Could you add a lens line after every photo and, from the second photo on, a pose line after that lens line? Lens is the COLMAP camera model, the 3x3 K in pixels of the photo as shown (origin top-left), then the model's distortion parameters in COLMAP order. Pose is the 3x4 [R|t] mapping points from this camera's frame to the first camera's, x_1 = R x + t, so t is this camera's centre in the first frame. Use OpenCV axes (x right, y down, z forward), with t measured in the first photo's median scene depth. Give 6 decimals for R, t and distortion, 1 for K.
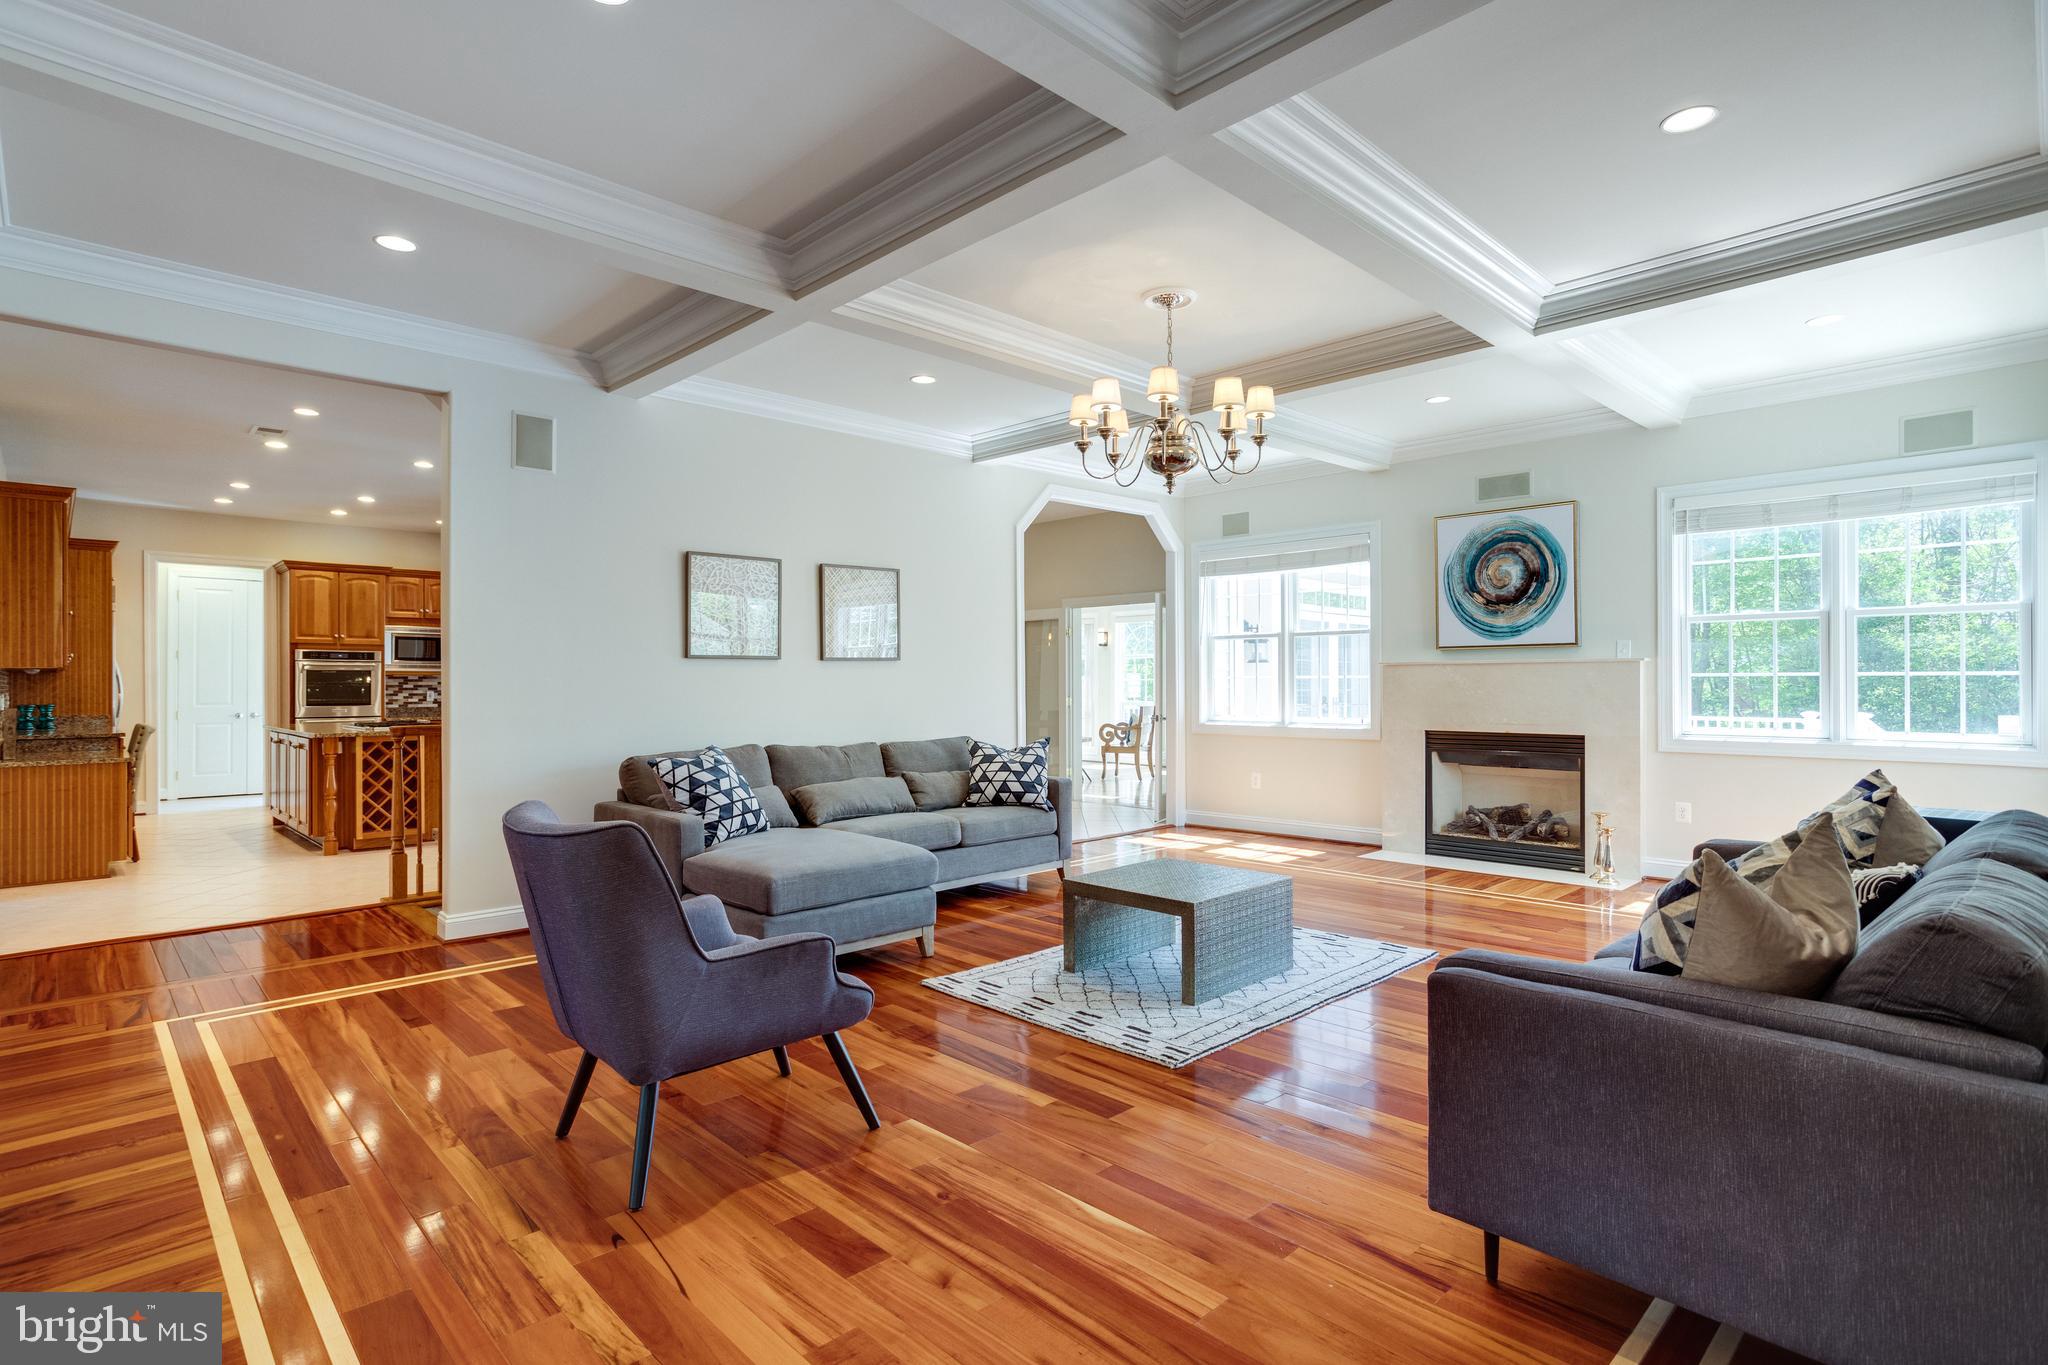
lens RADIAL K [[983.2, 0, 1021.1], [0, 983.2, 679.7], [0, 0, 1]] dist [-0.023184, 0.013223]
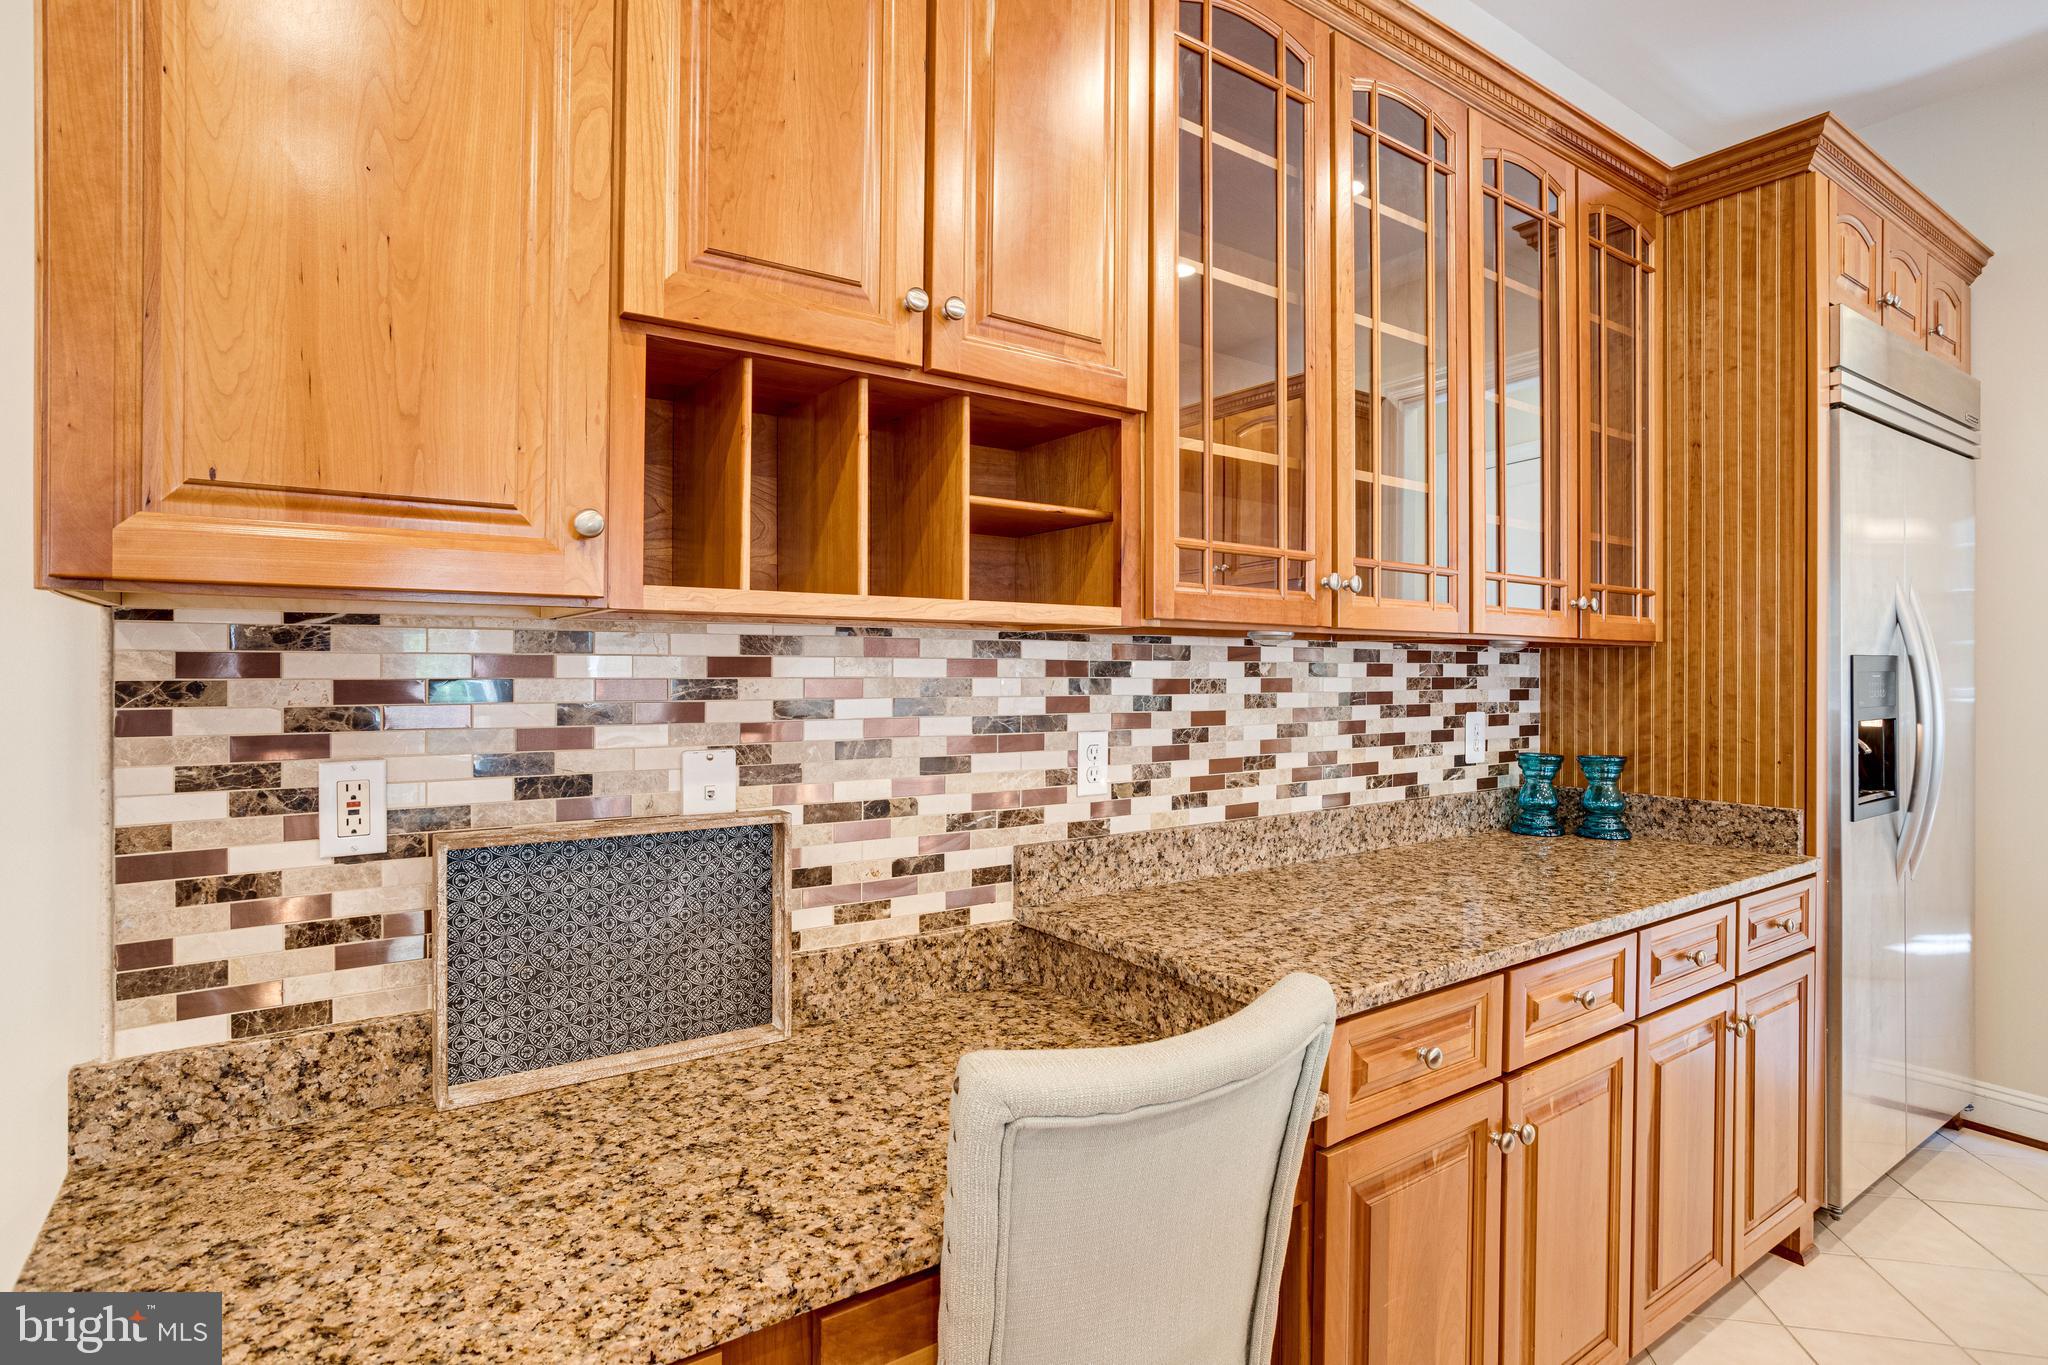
lens RADIAL K [[1045.4, 0, 1015.2], [0, 1045.4, 669.4], [0, 0, 1]] dist [-0.017786, 0.002751]
pose [[-0.164440, 0.003785, -0.986380, -0.680165], [0.000109, 0.999993, 0.003819, -0.001960], [0.986387, 0.000520, -0.164440, 0.901945]]
